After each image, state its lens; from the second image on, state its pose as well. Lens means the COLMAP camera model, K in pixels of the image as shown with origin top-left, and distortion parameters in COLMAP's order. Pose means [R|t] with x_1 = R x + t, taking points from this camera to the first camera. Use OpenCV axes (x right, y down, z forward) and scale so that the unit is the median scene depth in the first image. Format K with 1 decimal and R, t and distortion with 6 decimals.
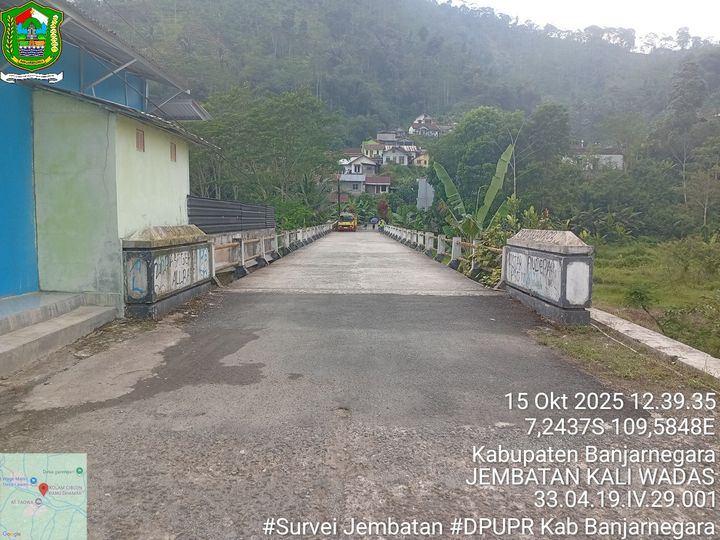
lens RADIAL K [[594.0, 0, 360.5], [0, 594.0, 274.1], [0, 0, 1]] dist [0.031313, -0.081236]
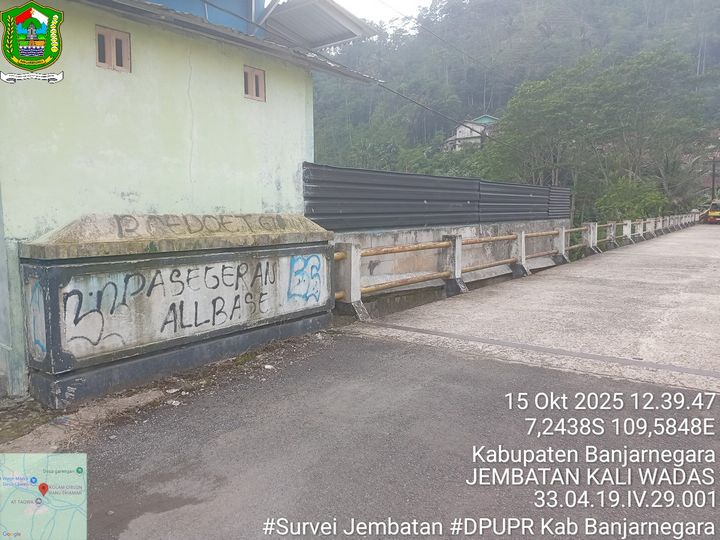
lens RADIAL K [[531.1, 0, 356.2], [0, 531.1, 263.4], [0, 0, 1]] dist [-0.039058, 0.008632]
pose [[0.788191, 0.068766, -0.611577, 0.013348], [-0.060595, 0.997581, 0.034074, -0.009455], [0.612441, 0.010202, 0.790451, 0.108149]]
